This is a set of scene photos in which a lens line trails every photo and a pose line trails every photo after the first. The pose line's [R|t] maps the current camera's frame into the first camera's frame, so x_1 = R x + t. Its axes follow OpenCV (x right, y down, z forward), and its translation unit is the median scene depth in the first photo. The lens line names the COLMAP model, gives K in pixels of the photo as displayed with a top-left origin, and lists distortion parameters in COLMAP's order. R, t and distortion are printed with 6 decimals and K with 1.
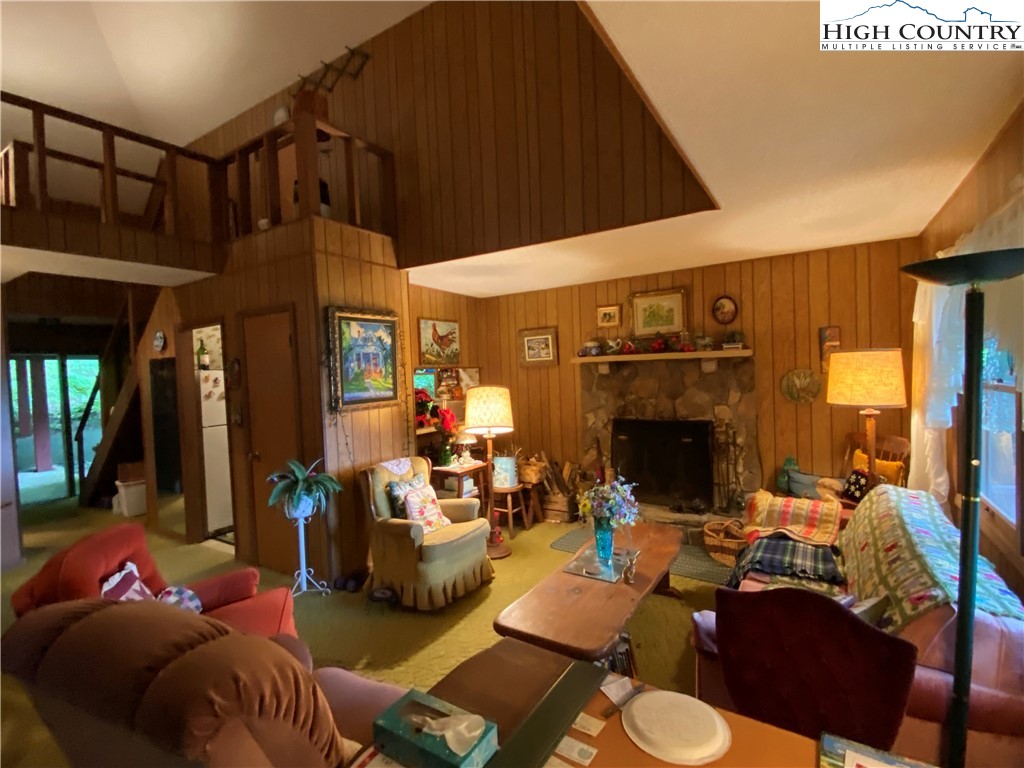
lens RADIAL K [[494.2, 0, 482.0], [0, 494.2, 384.4], [0, 0, 1]] dist [0.014293, -0.011360]
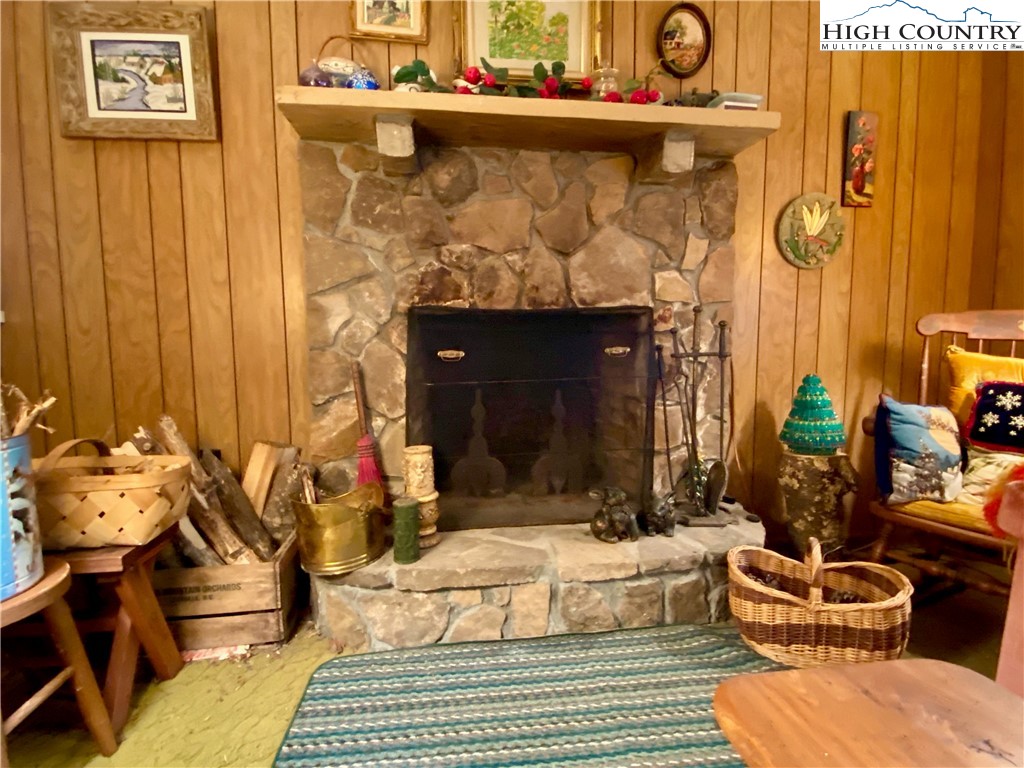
lens RADIAL K [[494.2, 0, 510.5], [0, 494.2, 387.1], [0, 0, 1]] dist [0.014293, -0.011360]
pose [[0.727533, -0.029034, 0.685458, 0.075443], [0.001104, 0.999152, 0.041148, 0.114105], [-0.686071, -0.029180, 0.726949, 0.704161]]
